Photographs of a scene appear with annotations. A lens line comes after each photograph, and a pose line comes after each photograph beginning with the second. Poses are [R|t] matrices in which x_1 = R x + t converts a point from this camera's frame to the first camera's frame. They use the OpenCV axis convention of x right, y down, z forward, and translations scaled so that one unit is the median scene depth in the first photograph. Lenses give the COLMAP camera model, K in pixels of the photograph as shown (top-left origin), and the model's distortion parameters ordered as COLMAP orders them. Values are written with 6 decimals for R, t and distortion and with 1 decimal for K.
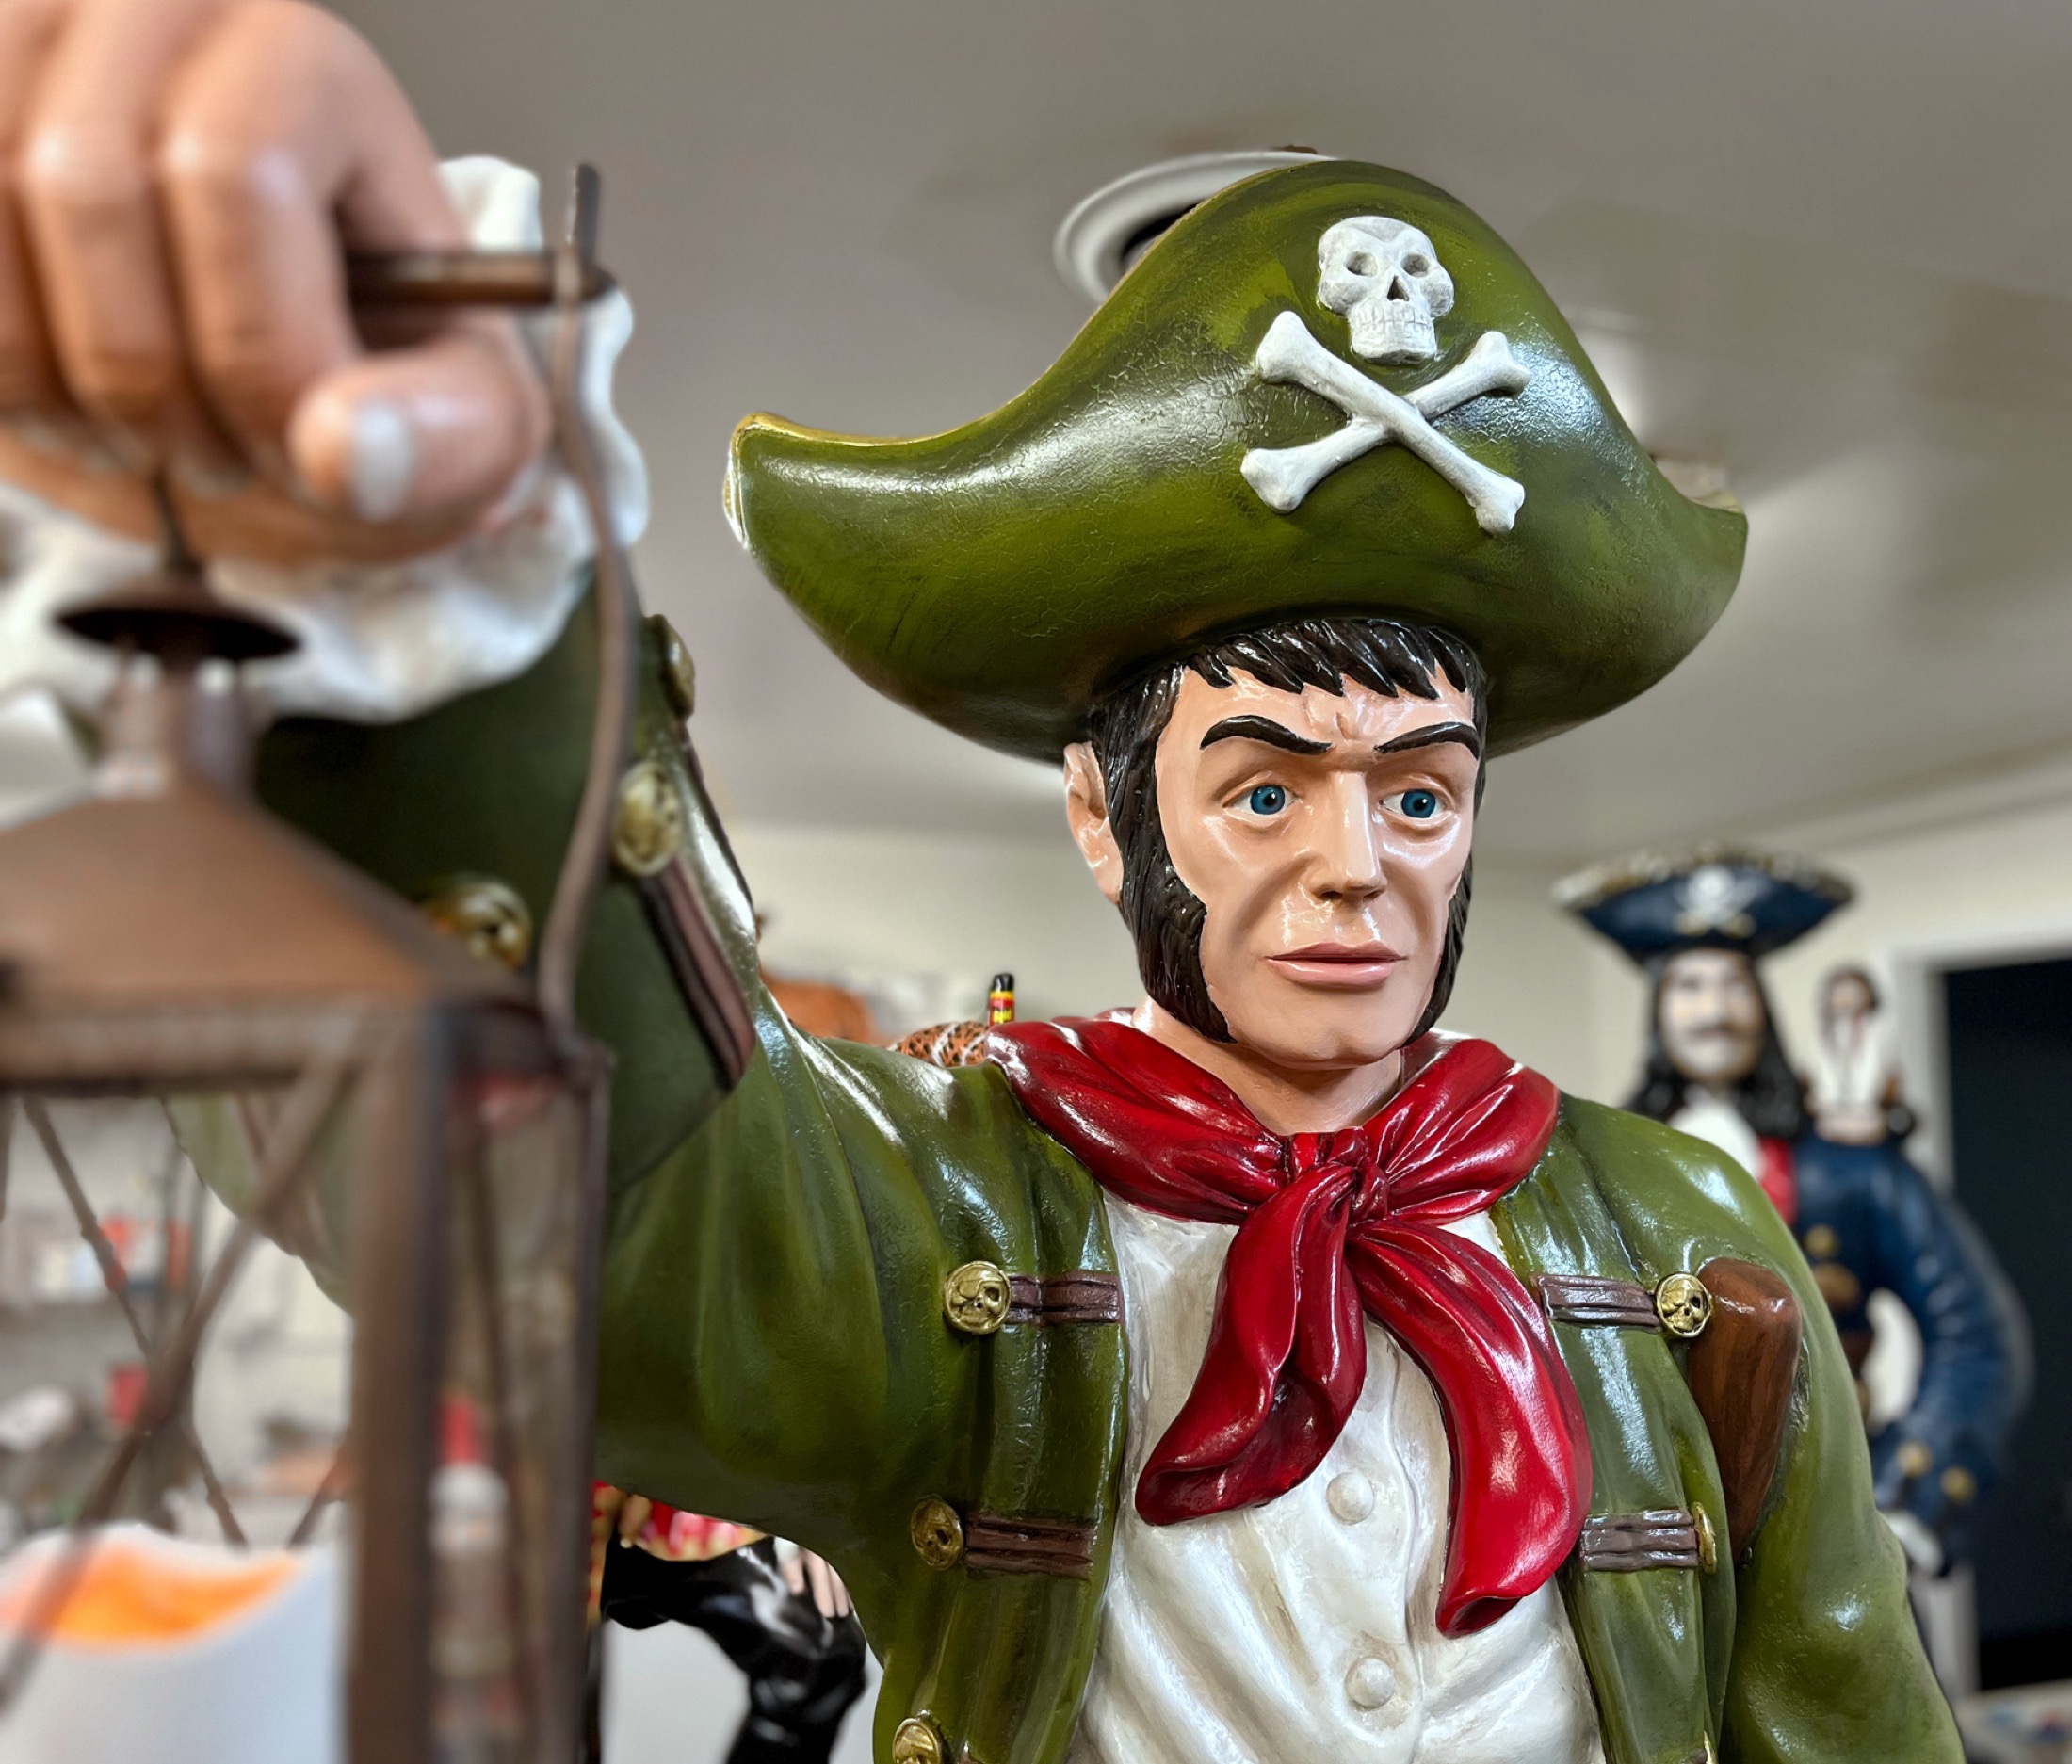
lens RADIAL K [[1836.0, 0, 1191.9], [0, 1836.0, 883.3], [0, 0, 1]] dist [0.018489, 0.007193]
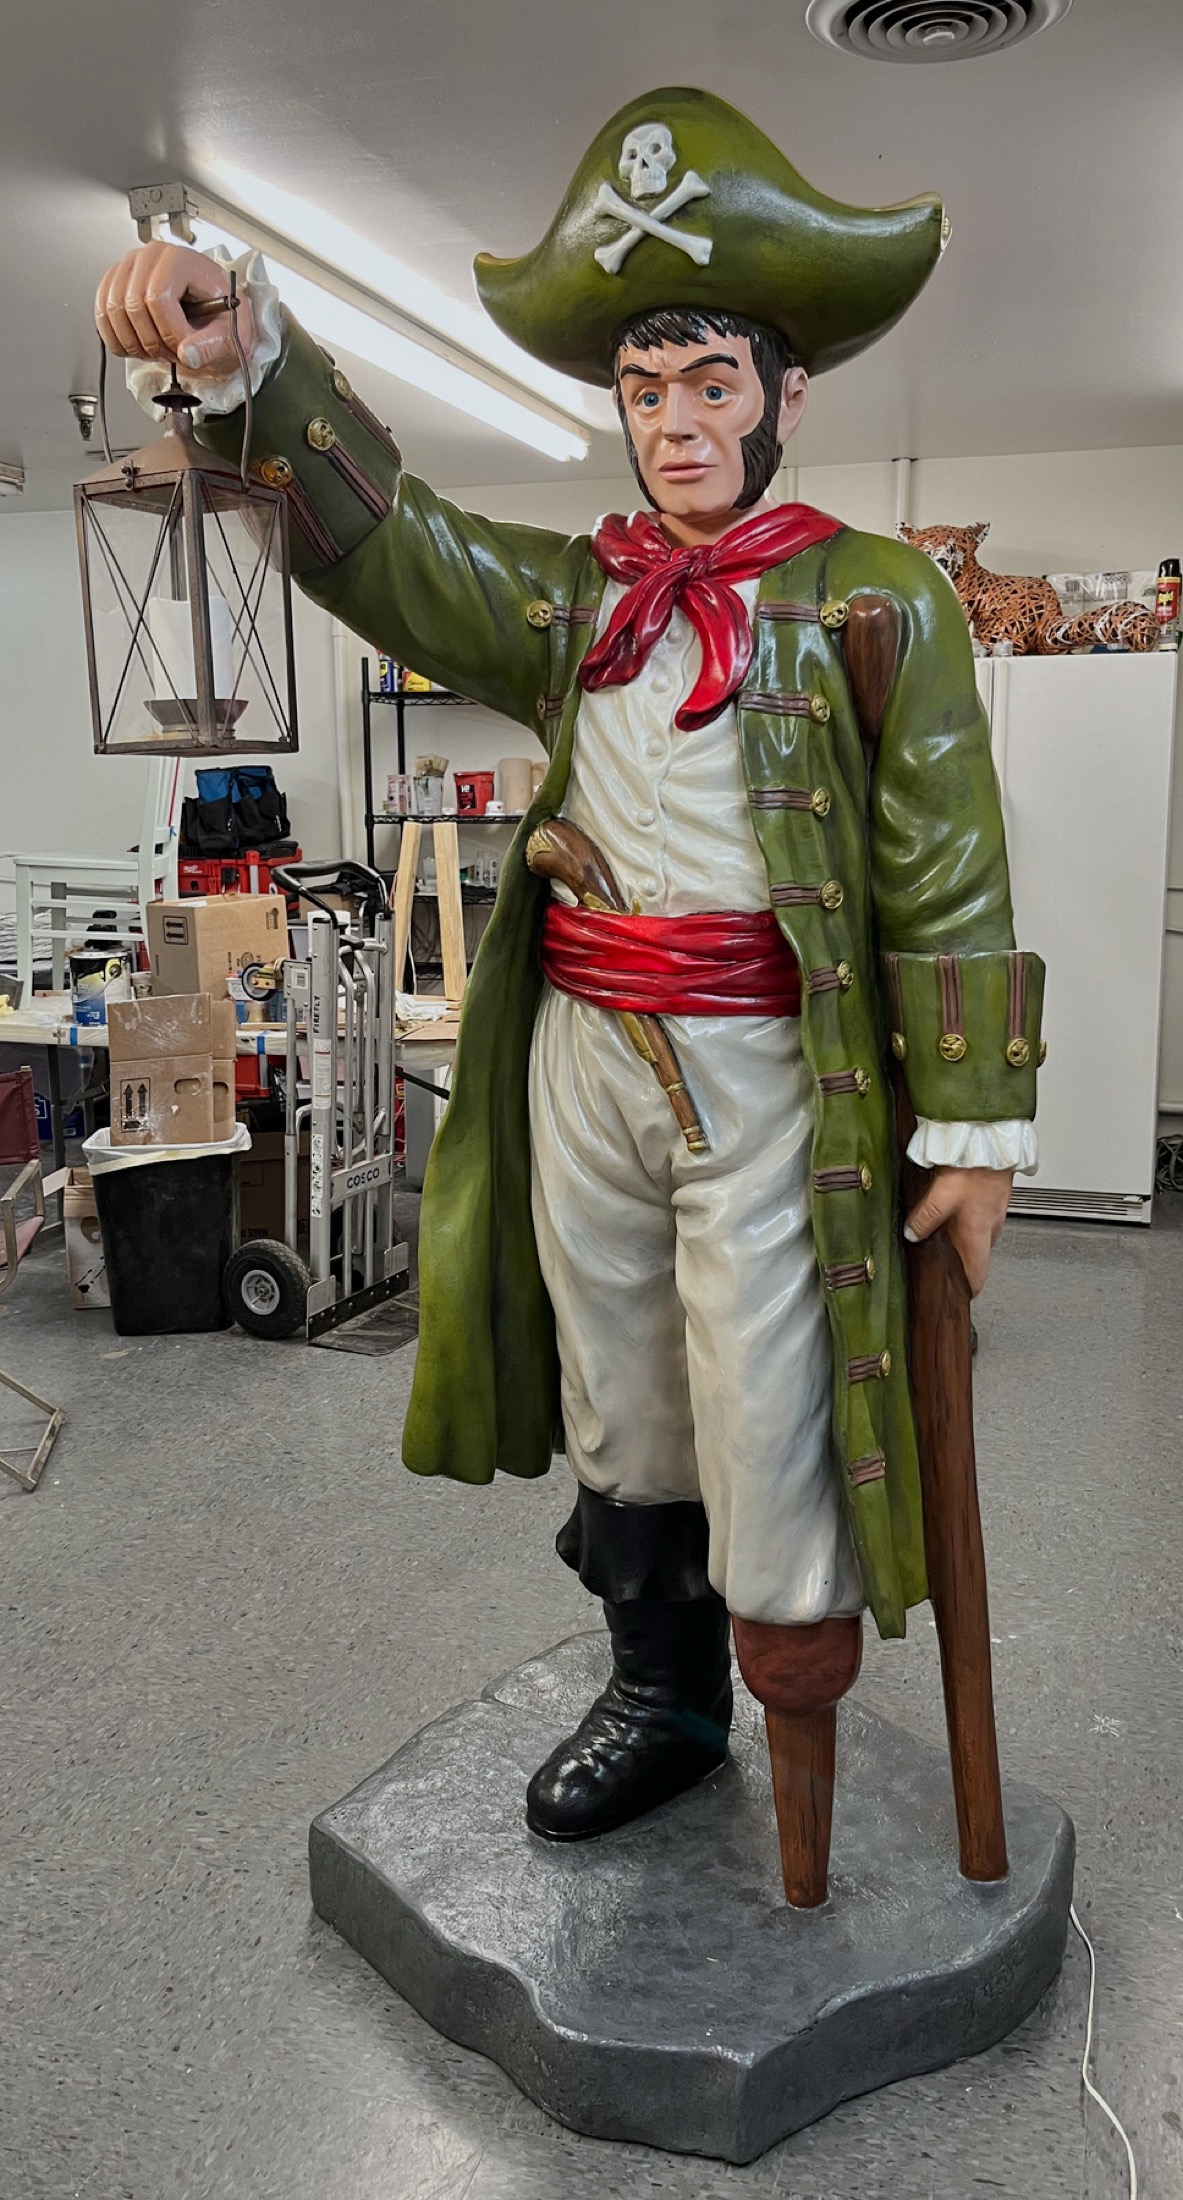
lens RADIAL K [[1675.9, 0, 591.5], [0, 1675.9, 1100.0], [0, 0, 1]] dist [0.001817, -0.001598]
pose [[0.832247, 0.097968, -0.545680, 1.349932], [0.081925, 0.951726, 0.295815, 0.182054], [0.548318, -0.290896, 0.784045, -1.083837]]
